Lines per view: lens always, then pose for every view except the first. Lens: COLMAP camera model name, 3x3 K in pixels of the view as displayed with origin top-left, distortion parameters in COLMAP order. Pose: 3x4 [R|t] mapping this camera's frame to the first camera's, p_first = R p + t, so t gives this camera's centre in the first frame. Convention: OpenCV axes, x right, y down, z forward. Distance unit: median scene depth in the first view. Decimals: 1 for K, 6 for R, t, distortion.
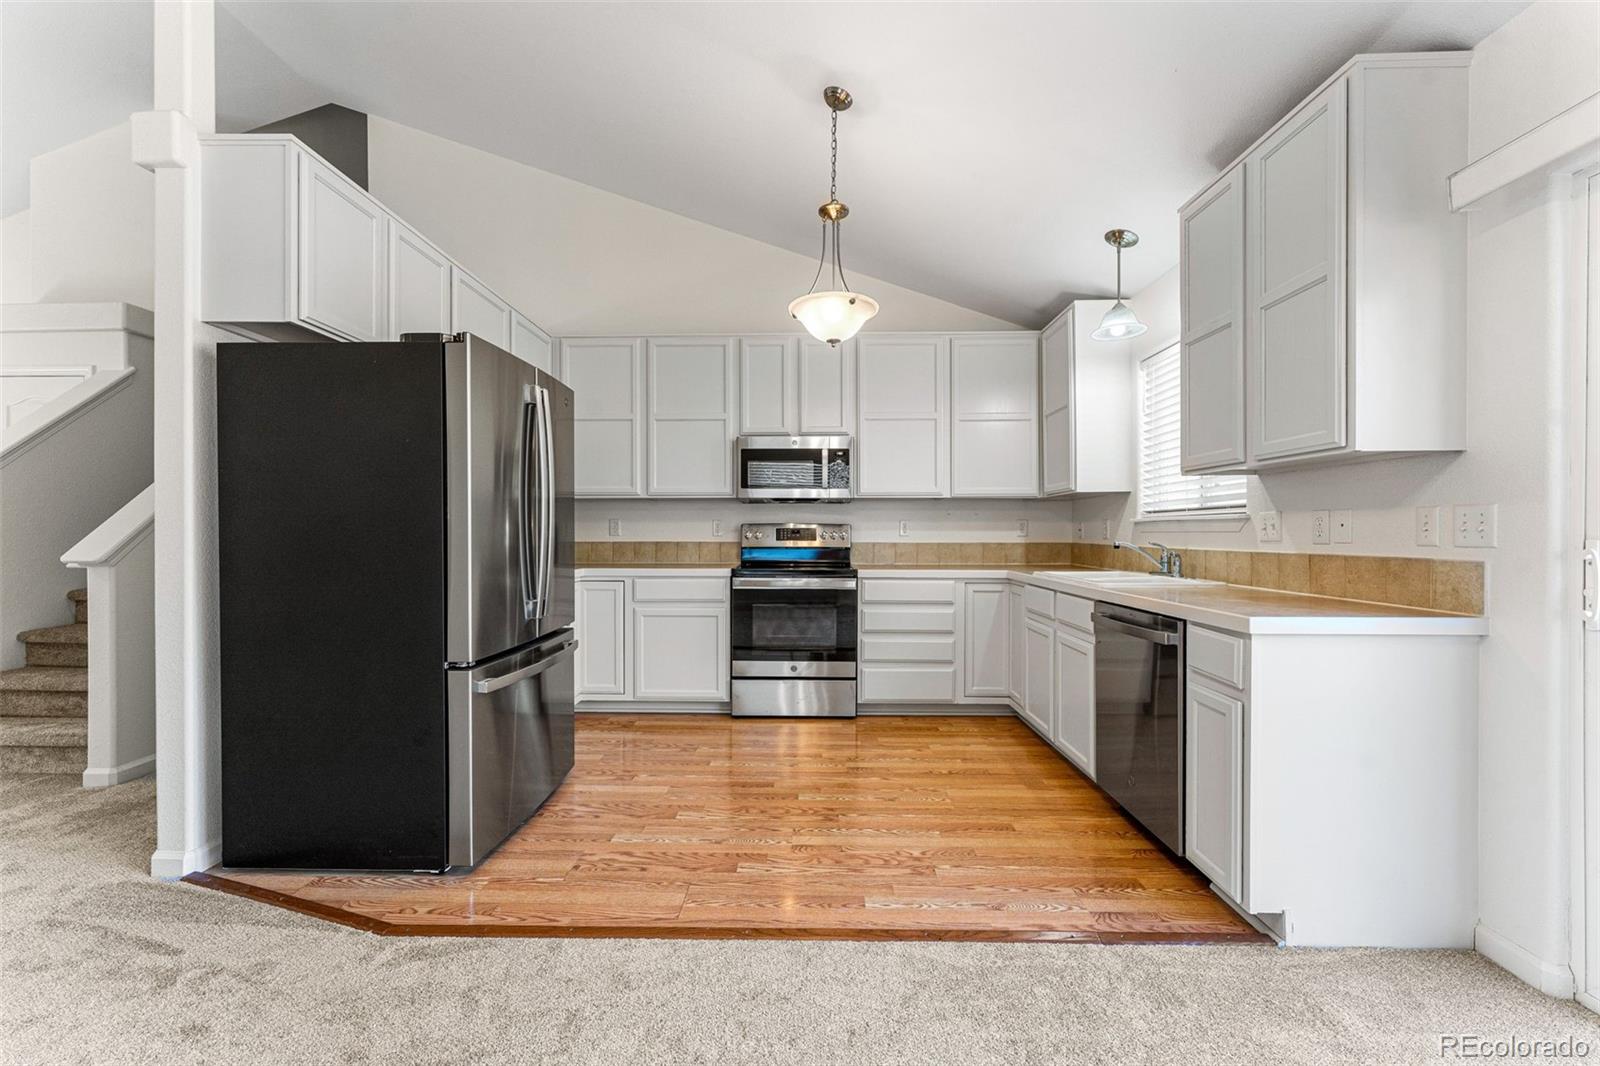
lens RADIAL K [[645.7, 0, 800.0], [0, 645.7, 533.0], [0, 0, 1]] dist [0.001662, -0.000272]
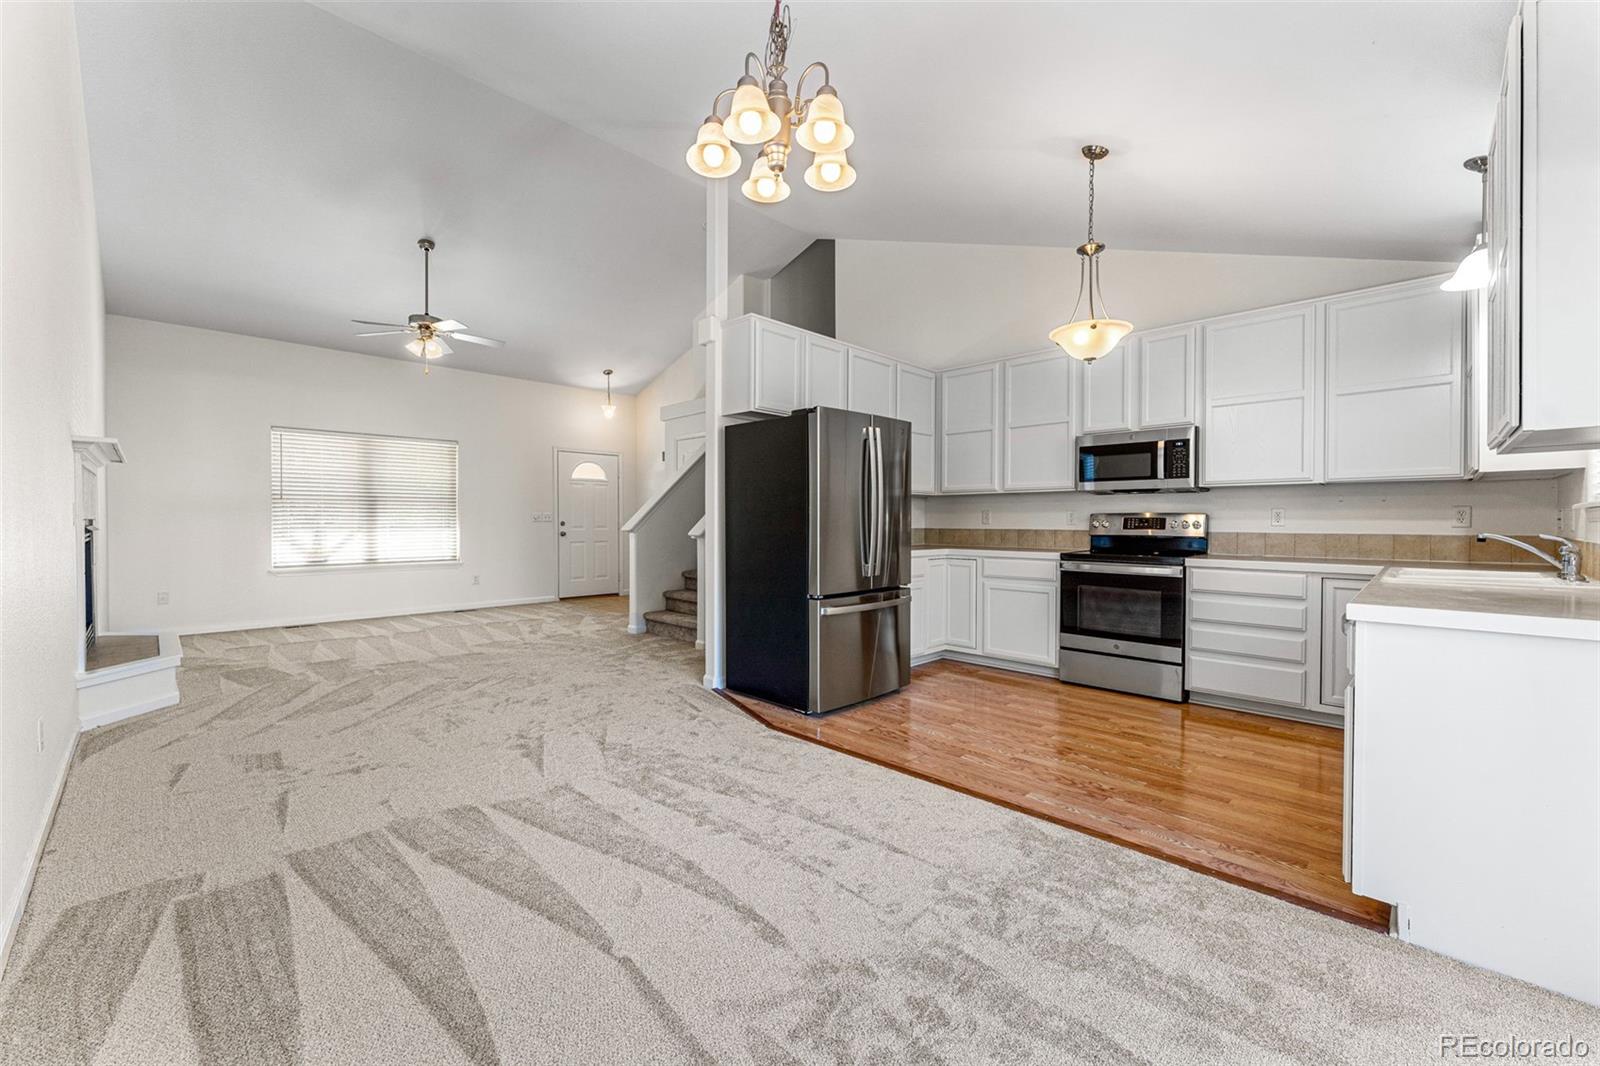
lens RADIAL K [[642.6, 0, 795.1], [0, 642.6, 526.8], [0, 0, 1]] dist [-0.000385, -0.000107]
pose [[0.724460, 0.007683, -0.689274, 0.397537], [-0.002444, 0.999960, 0.008577, -0.000065], [0.689313, -0.004529, 0.724450, -0.184111]]
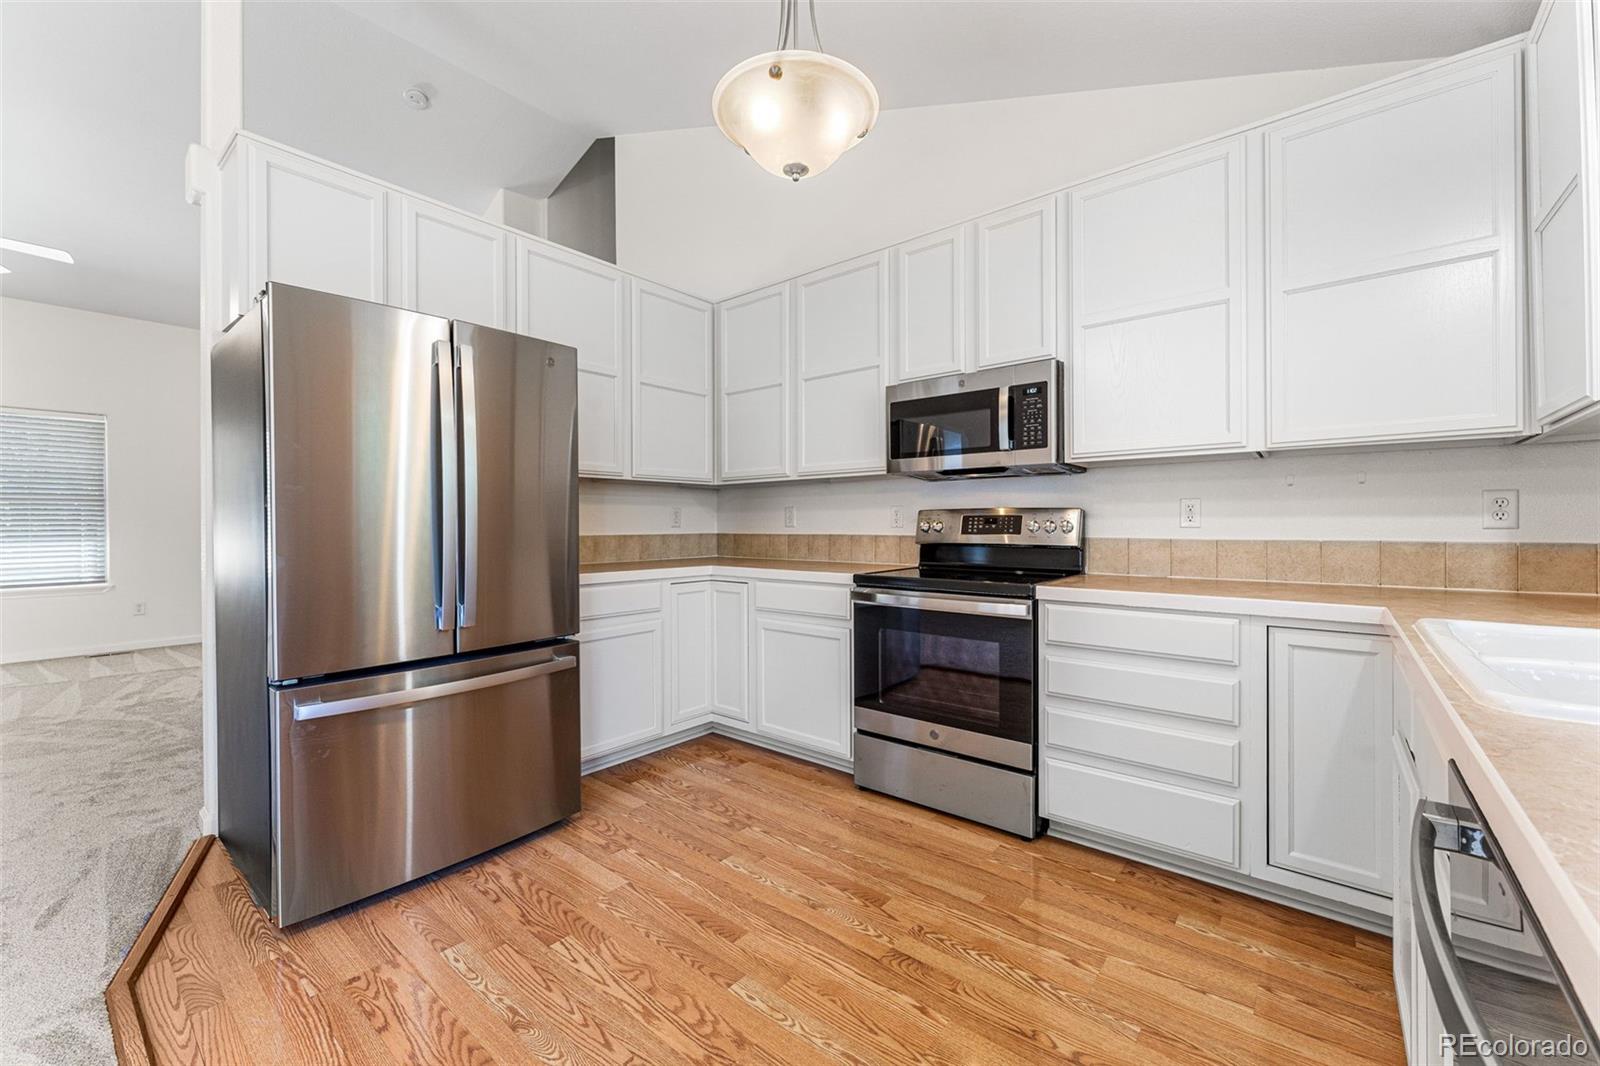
lens RADIAL K [[643.3, 0, 798.1], [0, 643.3, 523.2], [0, 0, 1]] dist [0.001018, -0.000080]
pose [[0.781665, -0.003835, -0.623686, 0.328662], [0.003289, 0.999993, -0.002027, 0.001412], [0.623689, -0.000467, 0.781672, 0.483996]]
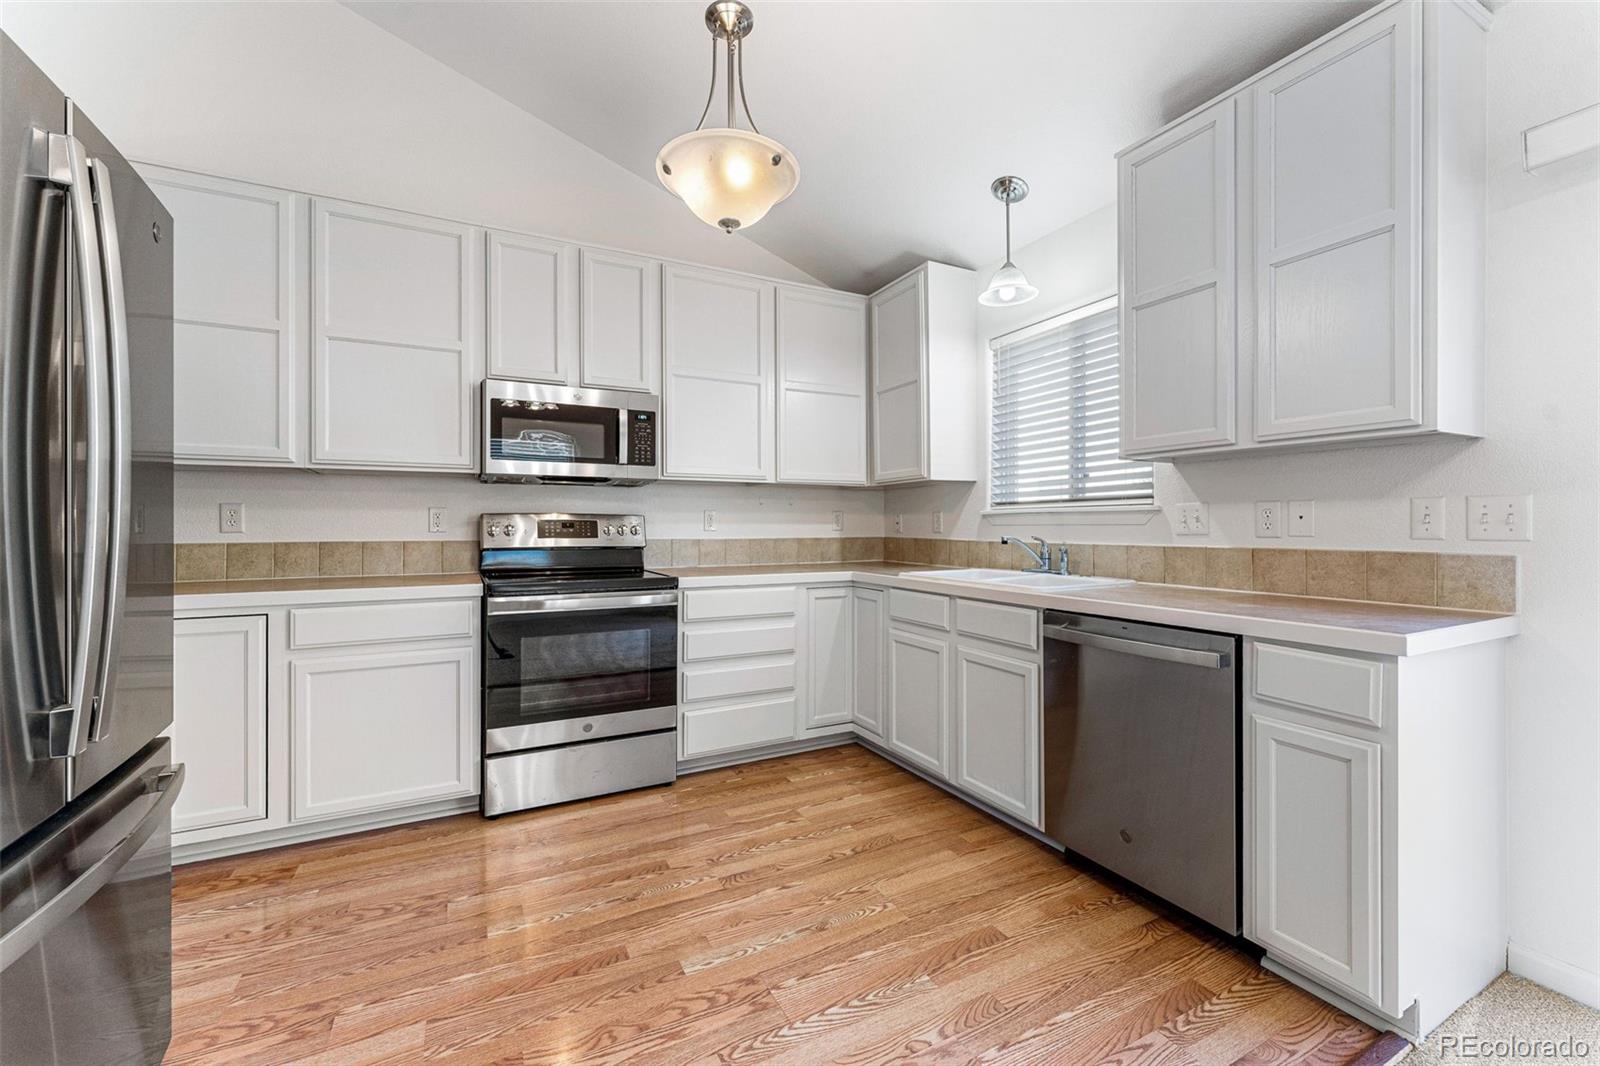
lens RADIAL K [[643.3, 0, 798.1], [0, 643.3, 523.2], [0, 0, 1]] dist [0.001018, -0.000080]
pose [[0.879455, 0.000160, 0.475983, -0.158568], [0.002315, 0.999987, -0.004614, -0.000746], [-0.475977, 0.005159, 0.879442, 0.348187]]
